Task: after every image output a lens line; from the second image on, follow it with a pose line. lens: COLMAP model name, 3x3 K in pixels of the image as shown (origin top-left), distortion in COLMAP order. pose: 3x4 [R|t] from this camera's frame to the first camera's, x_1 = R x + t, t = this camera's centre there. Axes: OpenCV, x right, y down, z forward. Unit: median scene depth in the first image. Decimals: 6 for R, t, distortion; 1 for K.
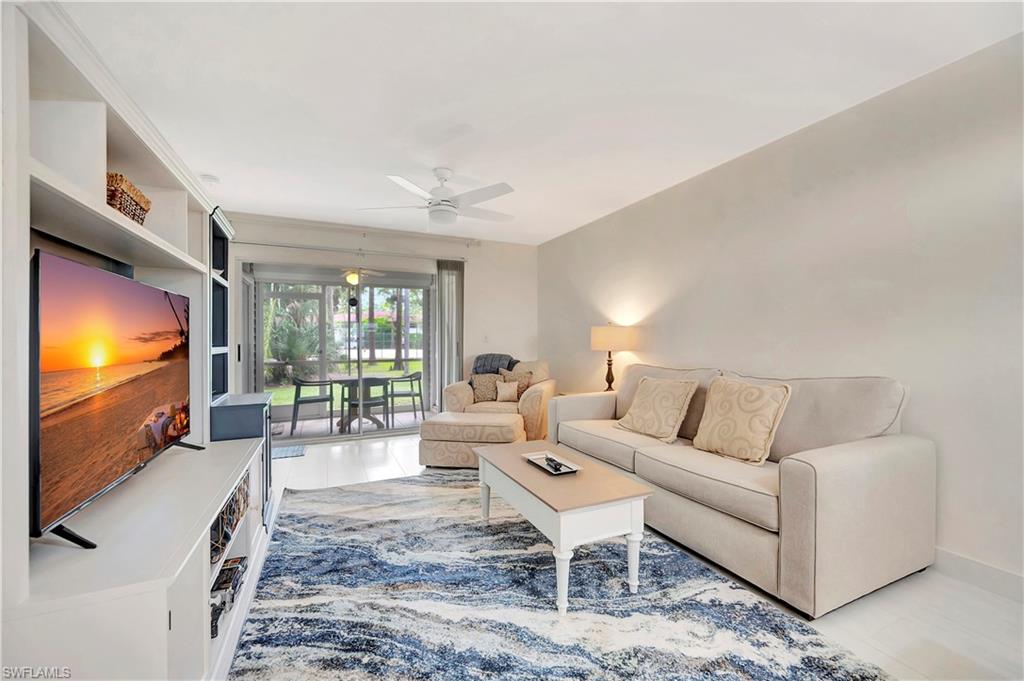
lens RADIAL K [[407.0, 0, 508.8], [0, 407.0, 342.6], [0, 0, 1]] dist [0.002987, 0.000282]
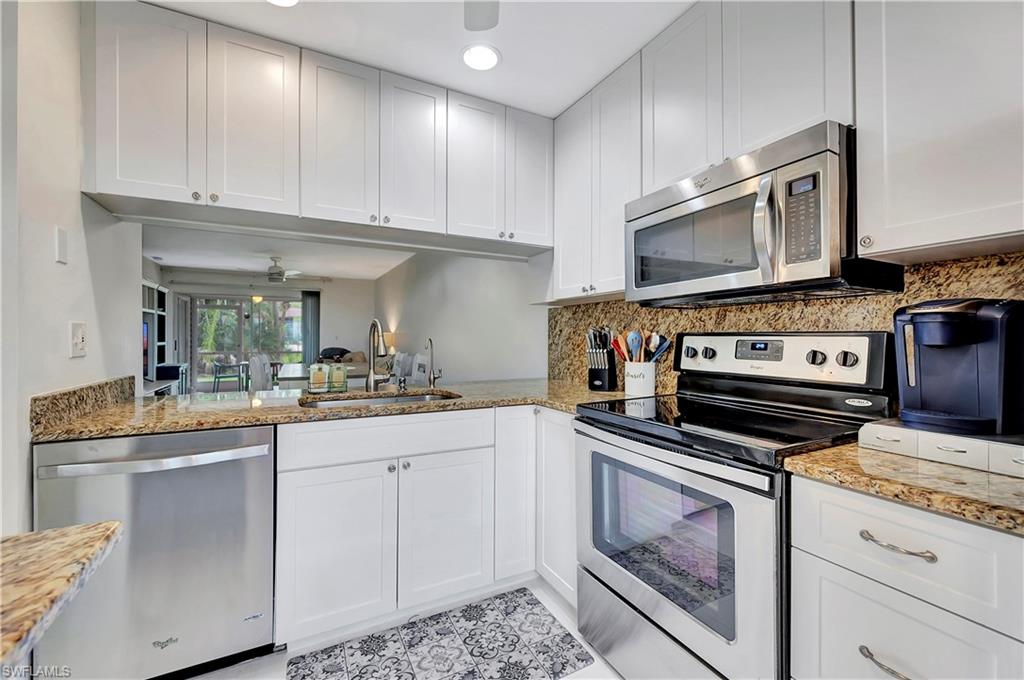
lens RADIAL K [[407.0, 0, 514.8], [0, 407.0, 337.9], [0, 0, 1]] dist [0.002987, 0.000282]
pose [[0.995323, 0.001554, 0.096595, 0.867234], [-0.000990, 0.999982, -0.005884, -0.001254], [-0.096602, 0.005761, 0.995306, -1.220933]]
